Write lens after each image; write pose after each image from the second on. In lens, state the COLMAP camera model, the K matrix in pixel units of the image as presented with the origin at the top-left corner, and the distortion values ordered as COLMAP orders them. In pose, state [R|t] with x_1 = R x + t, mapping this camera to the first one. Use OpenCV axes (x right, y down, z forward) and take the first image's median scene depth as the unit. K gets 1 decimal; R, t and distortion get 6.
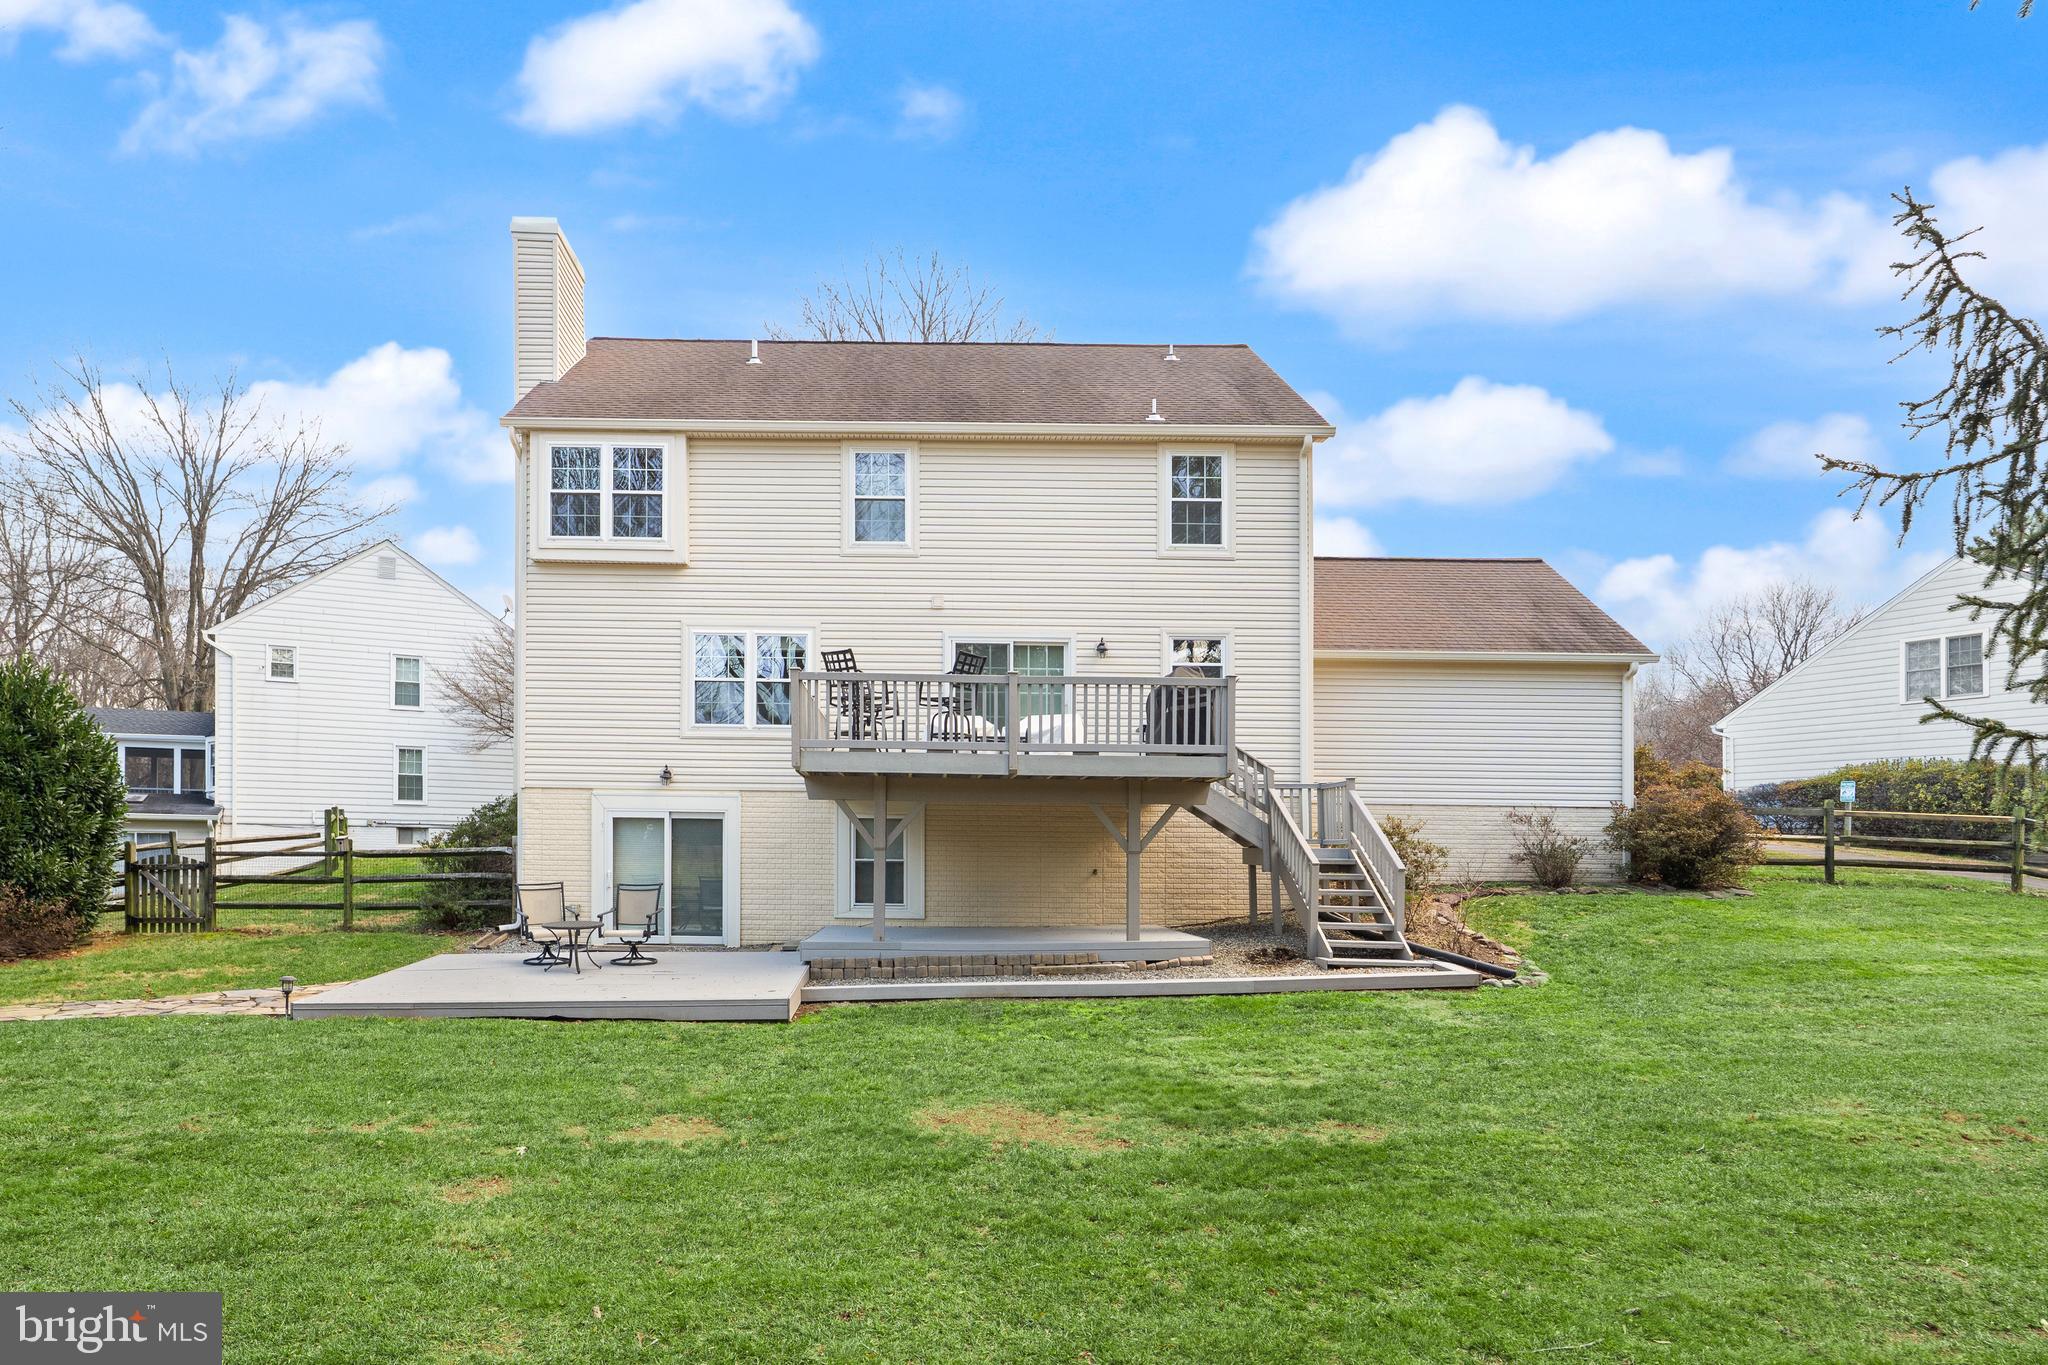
lens RADIAL K [[1188.7, 0, 1028.2], [0, 1188.7, 845.1], [0, 0, 1]] dist [0.004587, 0.002056]
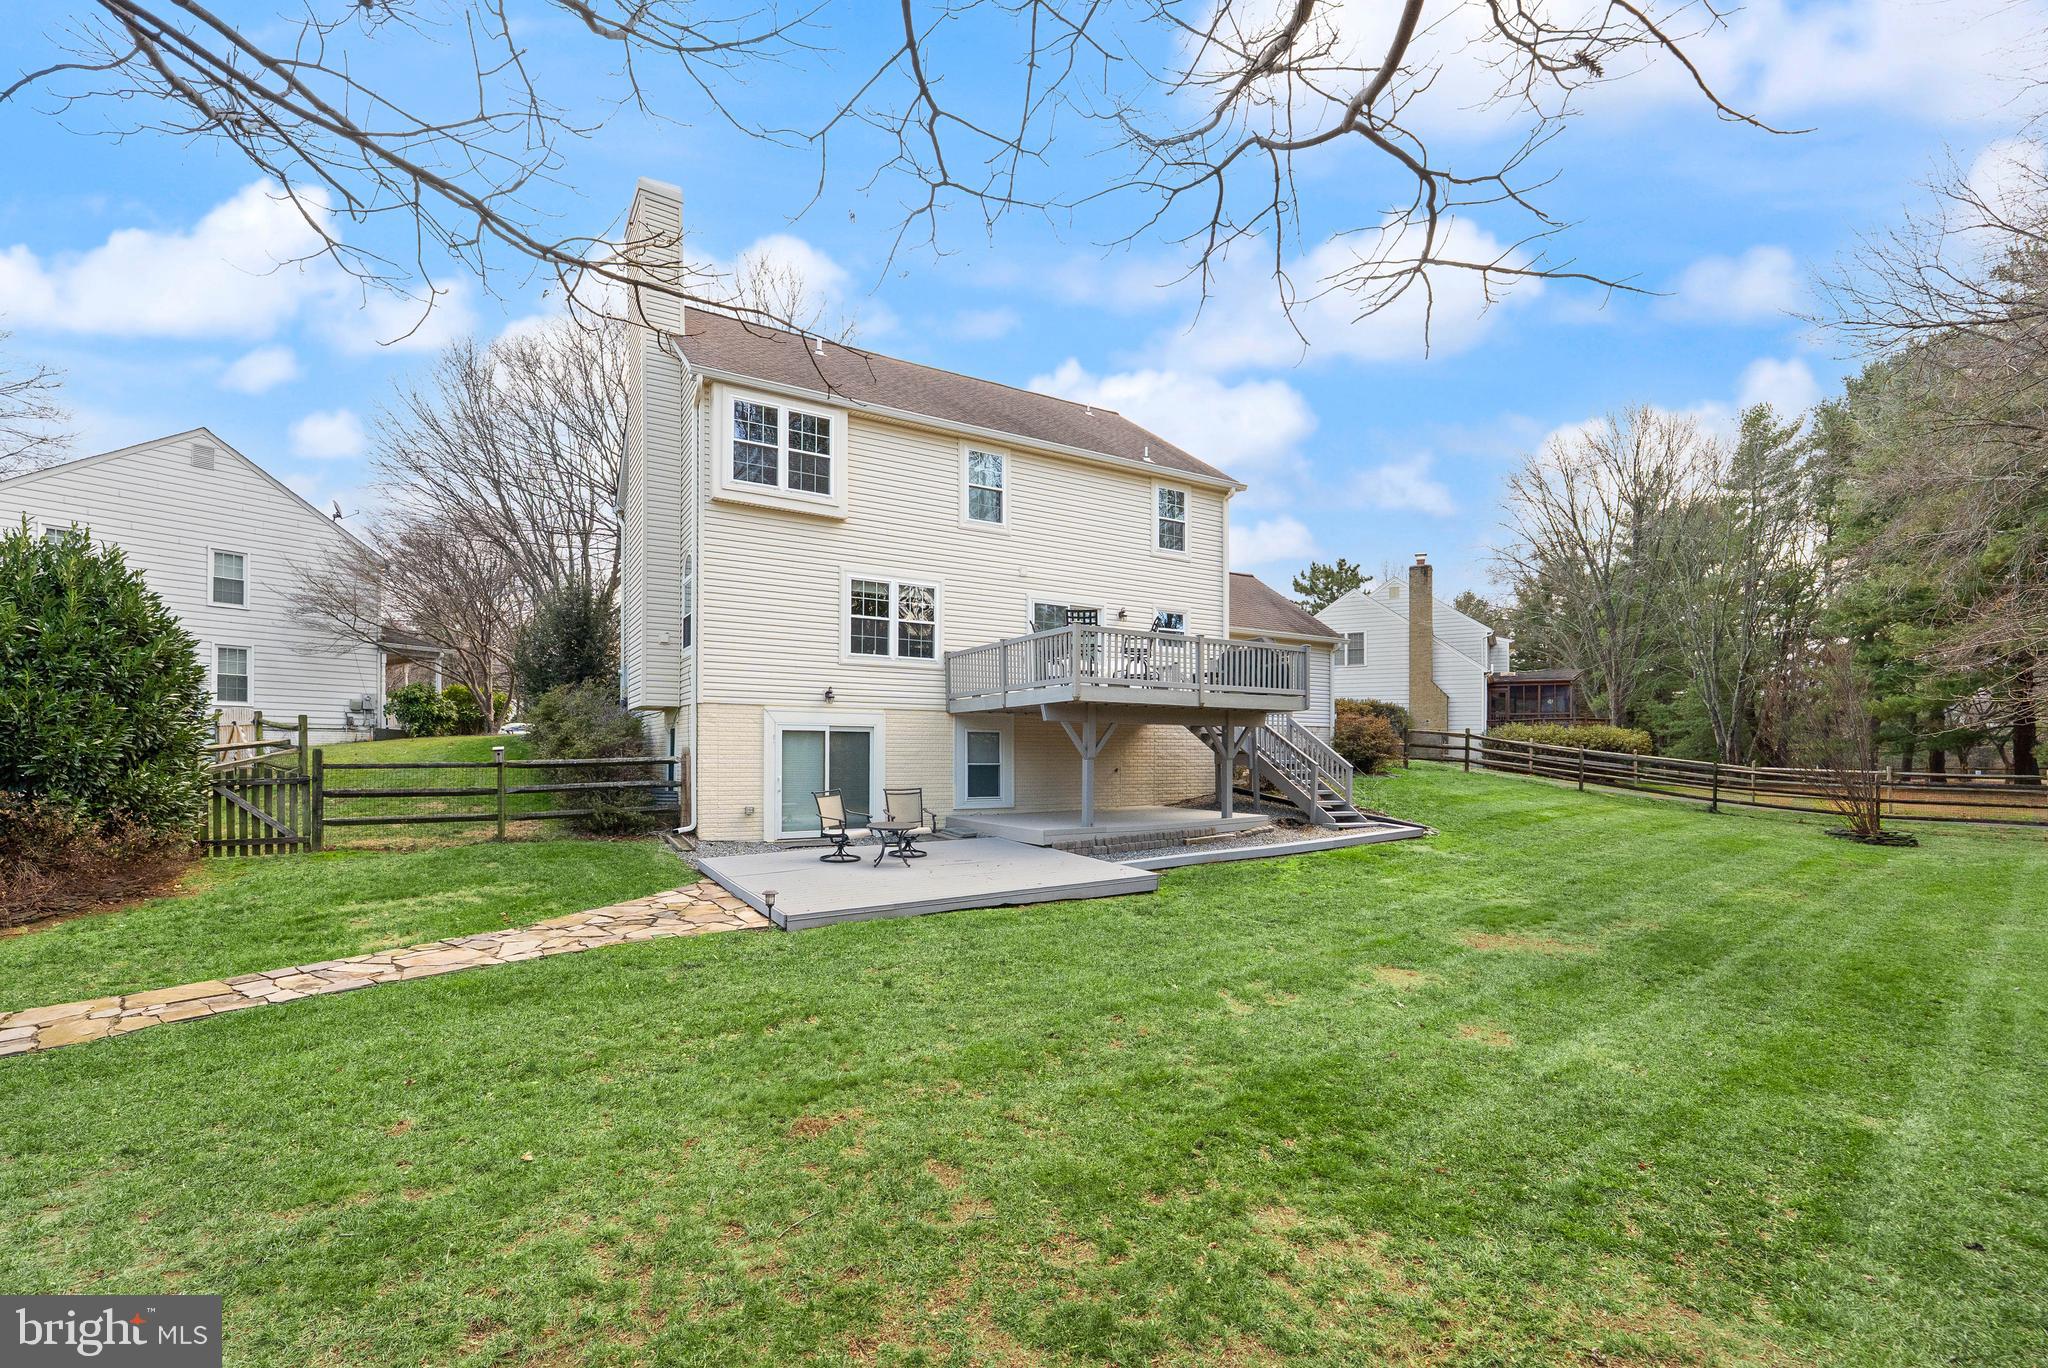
lens RADIAL K [[841.0, 0, 1019.8], [0, 841.0, 743.4], [0, 0, 1]] dist [-0.010294, -0.000192]
pose [[0.869427, -0.002547, 0.494054, -0.549312], [-0.001506, 0.999968, 0.007805, -0.017316], [-0.494058, -0.007530, 0.869396, 0.174518]]
